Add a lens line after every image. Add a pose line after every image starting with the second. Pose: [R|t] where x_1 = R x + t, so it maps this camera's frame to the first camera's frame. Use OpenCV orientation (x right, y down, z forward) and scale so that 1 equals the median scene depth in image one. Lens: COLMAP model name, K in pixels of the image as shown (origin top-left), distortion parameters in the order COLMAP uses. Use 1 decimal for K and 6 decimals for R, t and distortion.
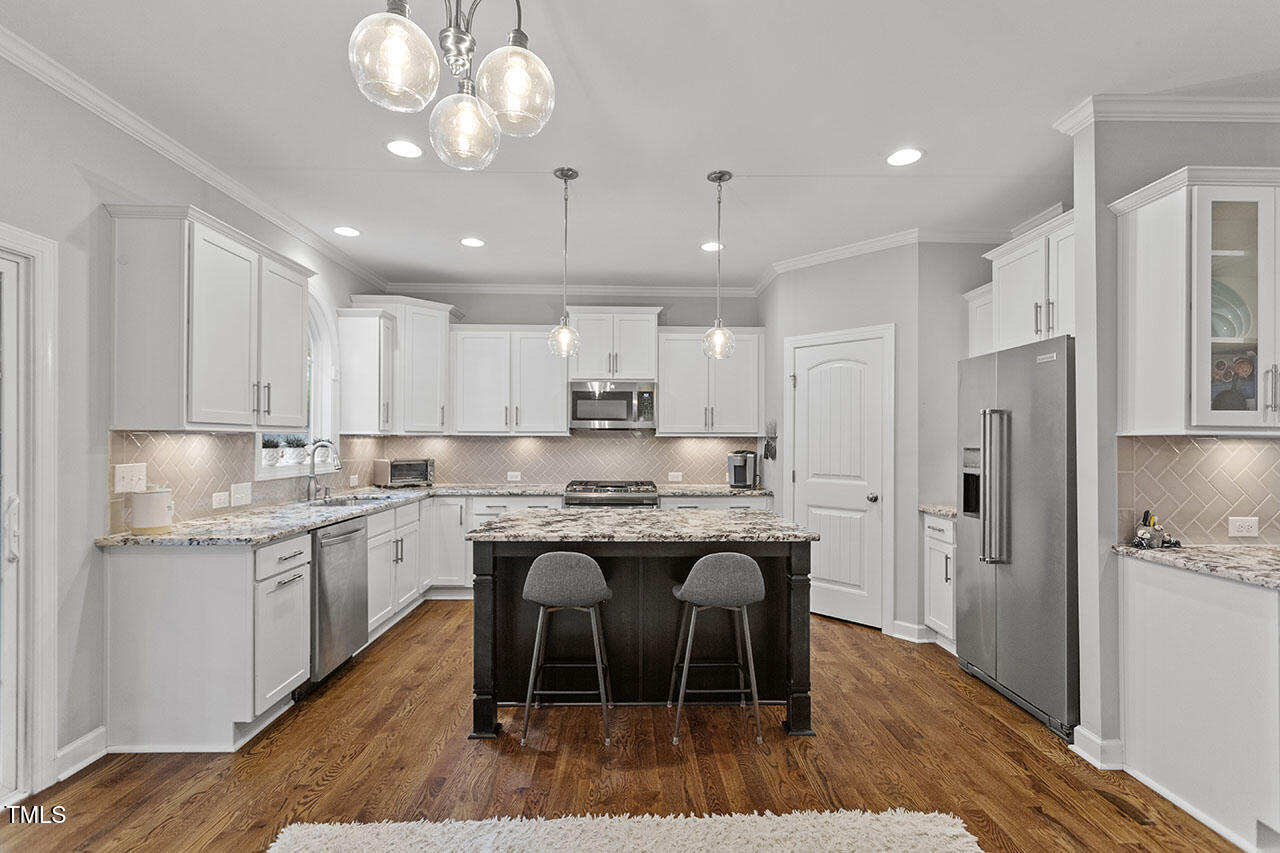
lens RADIAL K [[610.2, 0, 646.1], [0, 610.2, 432.5], [0, 0, 1]] dist [0.000027, 0.000183]
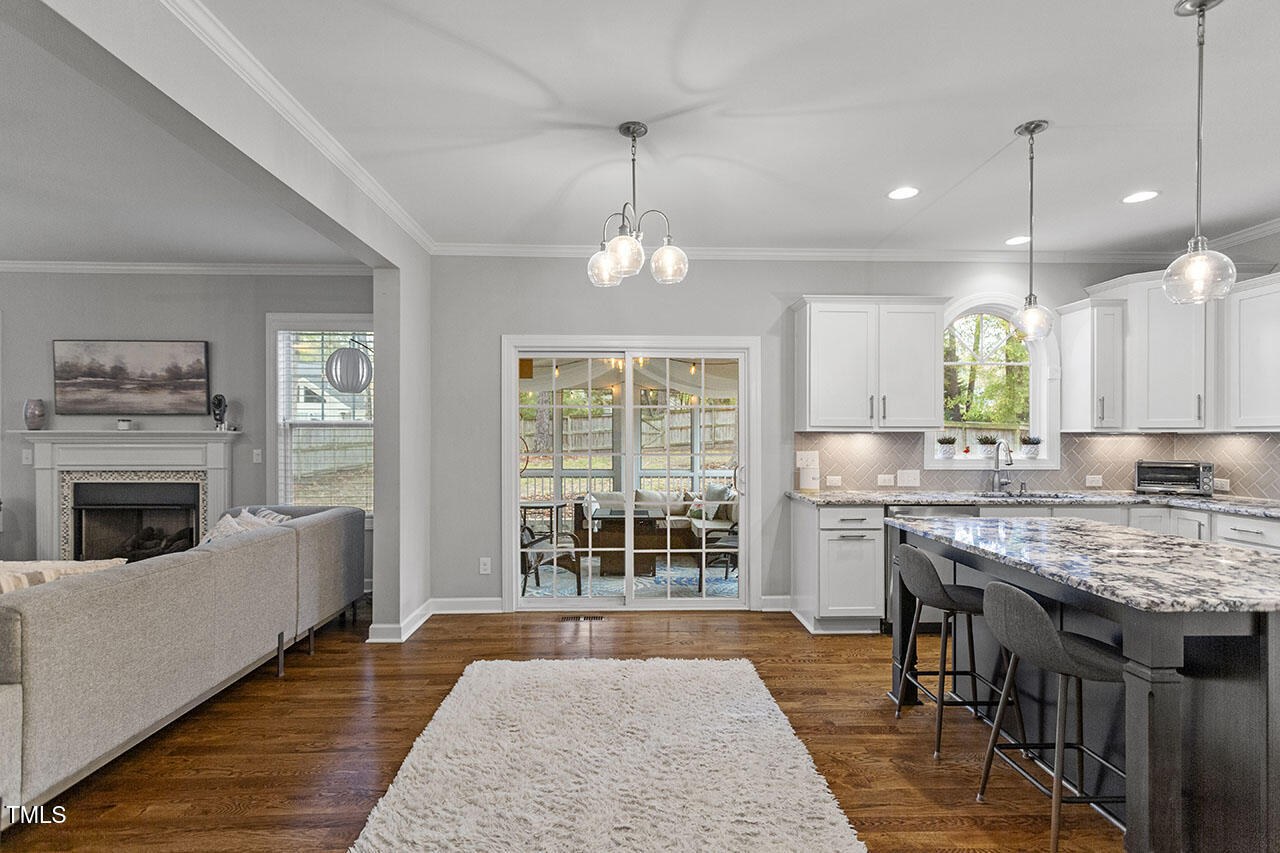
lens RADIAL K [[610.2, 0, 641.7], [0, 610.2, 432.6], [0, 0, 1]] dist [0.000027, 0.000183]
pose [[-0.000784, -0.010069, -0.999949, 0.866293], [0.009088, 0.999908, -0.010076, 0.012242], [0.999958, -0.009096, -0.000693, 0.534454]]
